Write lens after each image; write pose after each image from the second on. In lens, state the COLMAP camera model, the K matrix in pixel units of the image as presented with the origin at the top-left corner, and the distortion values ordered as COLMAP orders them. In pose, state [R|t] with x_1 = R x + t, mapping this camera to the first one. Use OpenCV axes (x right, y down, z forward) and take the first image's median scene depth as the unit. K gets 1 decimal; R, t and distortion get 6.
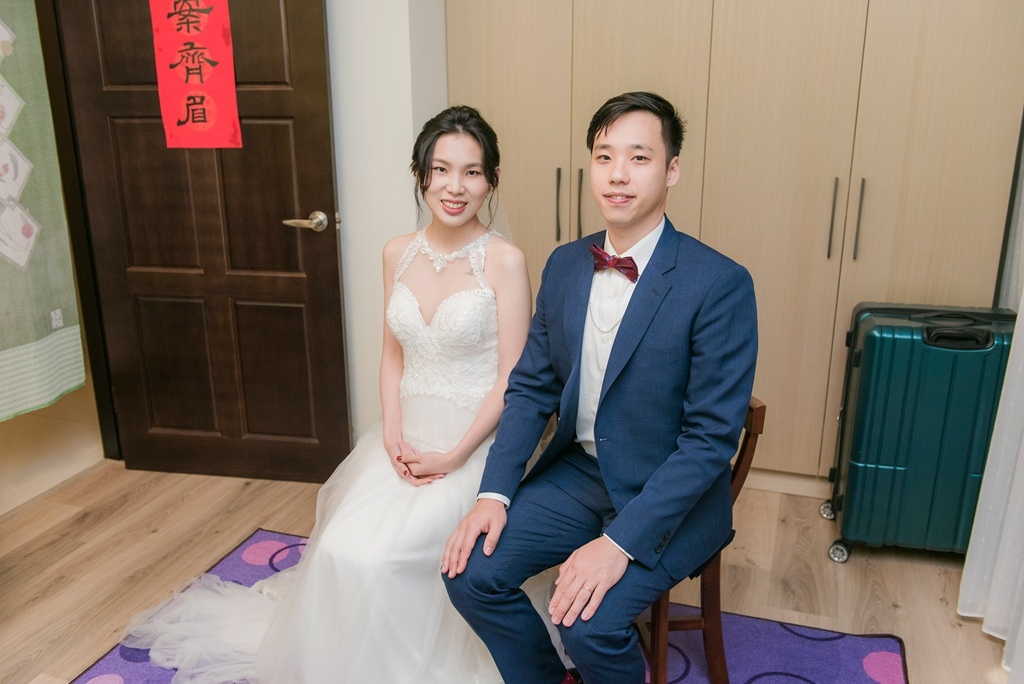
lens RADIAL K [[859.5, 0, 512.0], [0, 859.5, 342.0], [0, 0, 1]] dist [0.012808, -0.117736]
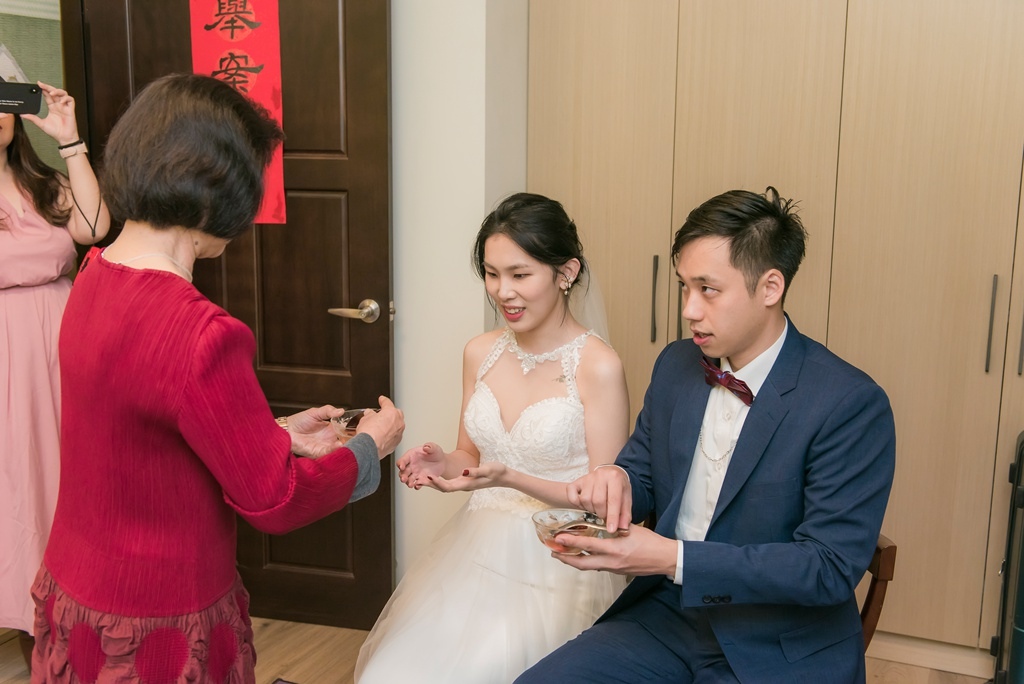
lens RADIAL K [[1139.5, 0, 512.0], [0, 1139.5, 342.0], [0, 0, 1]] dist [-0.011916, -0.015821]
pose [[0.996932, 0.028925, -0.072732, -0.002215], [-0.036897, 0.993161, -0.110768, 0.009530], [0.069030, 0.113111, 0.991181, -0.104854]]
